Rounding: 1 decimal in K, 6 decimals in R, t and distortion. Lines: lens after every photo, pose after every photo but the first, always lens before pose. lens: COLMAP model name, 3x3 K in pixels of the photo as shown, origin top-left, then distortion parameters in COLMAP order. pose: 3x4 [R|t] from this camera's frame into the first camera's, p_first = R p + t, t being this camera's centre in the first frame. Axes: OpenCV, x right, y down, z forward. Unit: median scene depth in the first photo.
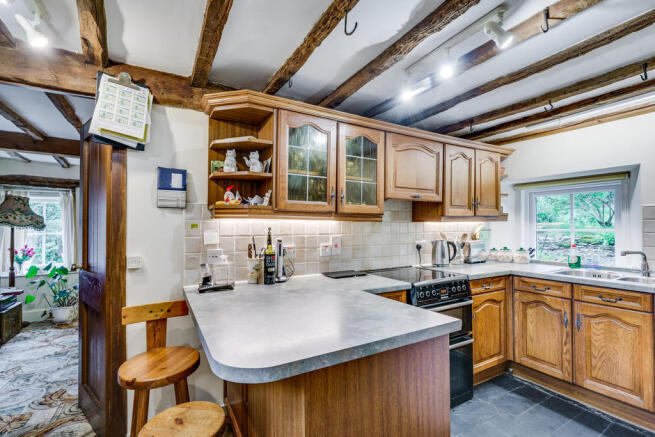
lens RADIAL K [[297.0, 0, 324.9], [0, 297.0, 222.0], [0, 0, 1]] dist [0.001066, 0.000369]
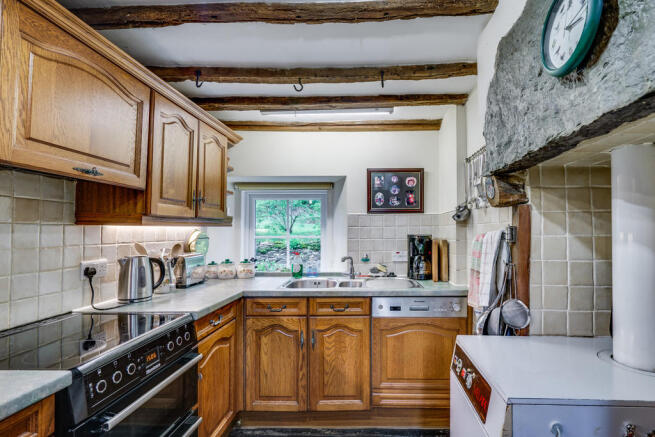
lens RADIAL K [[310.5, 0, 359.7], [0, 310.5, 224.8], [0, 0, 1]] dist [-0.000532, 0.000757]
pose [[0.509842, 0.021927, 0.859988, 0.094390], [-0.011515, 0.999760, -0.018664, 0.004958], [-0.860191, -0.000387, 0.509972, 0.343958]]
